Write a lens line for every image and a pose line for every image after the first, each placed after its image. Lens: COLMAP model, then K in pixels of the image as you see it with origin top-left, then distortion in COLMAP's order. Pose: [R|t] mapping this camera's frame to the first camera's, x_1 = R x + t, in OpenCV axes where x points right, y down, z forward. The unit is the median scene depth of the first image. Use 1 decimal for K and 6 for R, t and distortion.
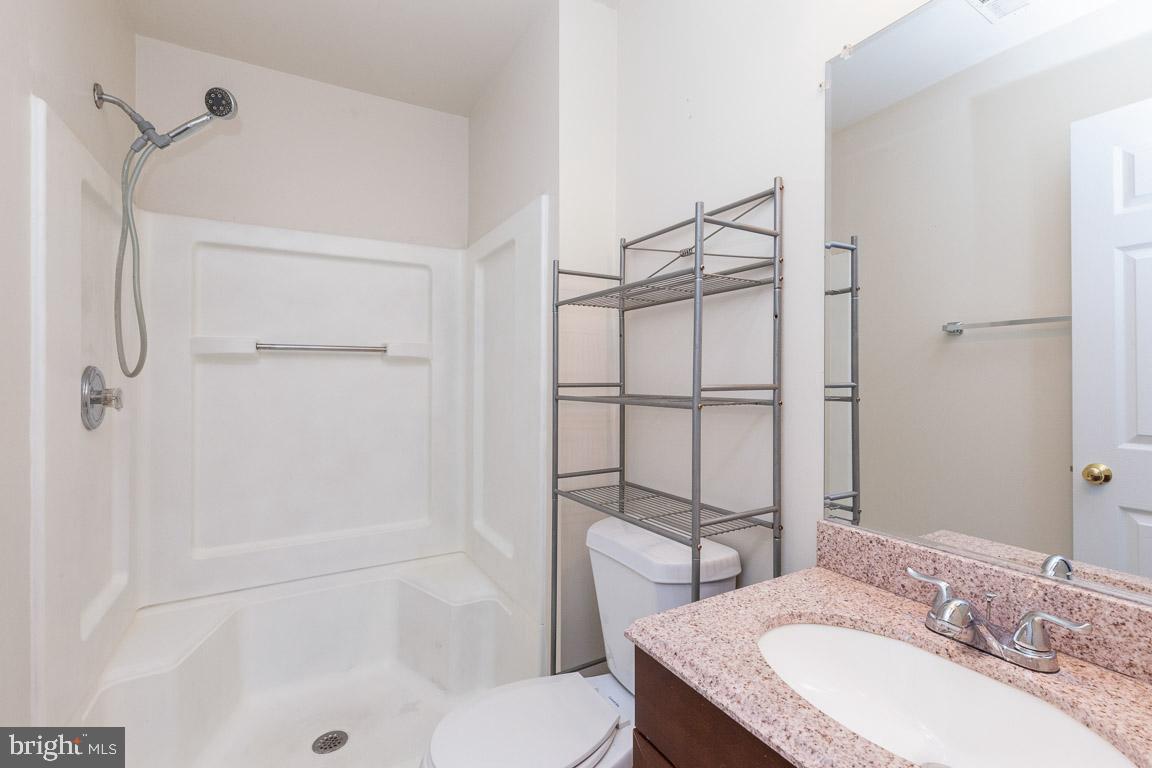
lens RADIAL K [[519.4, 0, 576.0], [0, 519.4, 384.0], [0, 0, 1]] dist [-0.001996, 0.000083]
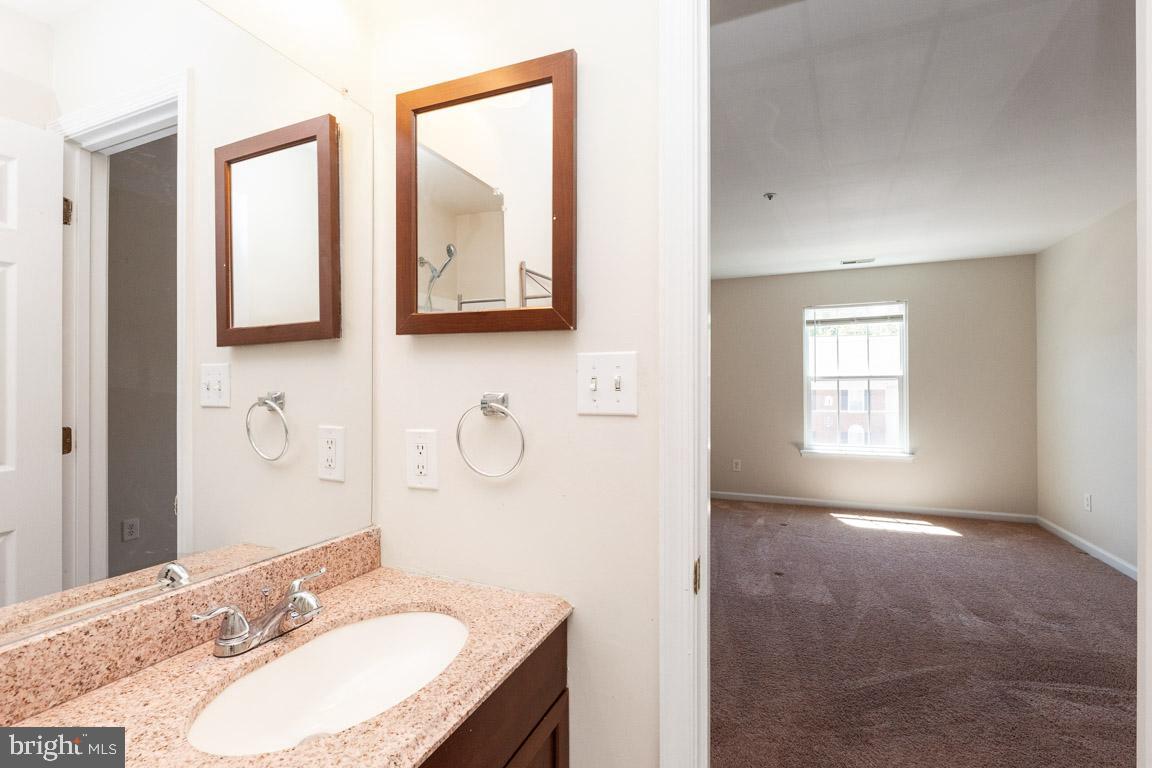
lens RADIAL K [[519.4, 0, 576.0], [0, 519.4, 384.0], [0, 0, 1]] dist [-0.001996, 0.000083]
pose [[-0.606419, 0.006121, 0.795122, -0.543802], [0.015286, 0.999875, 0.003961, -0.046031], [-0.794998, 0.014556, -0.606437, 1.144107]]
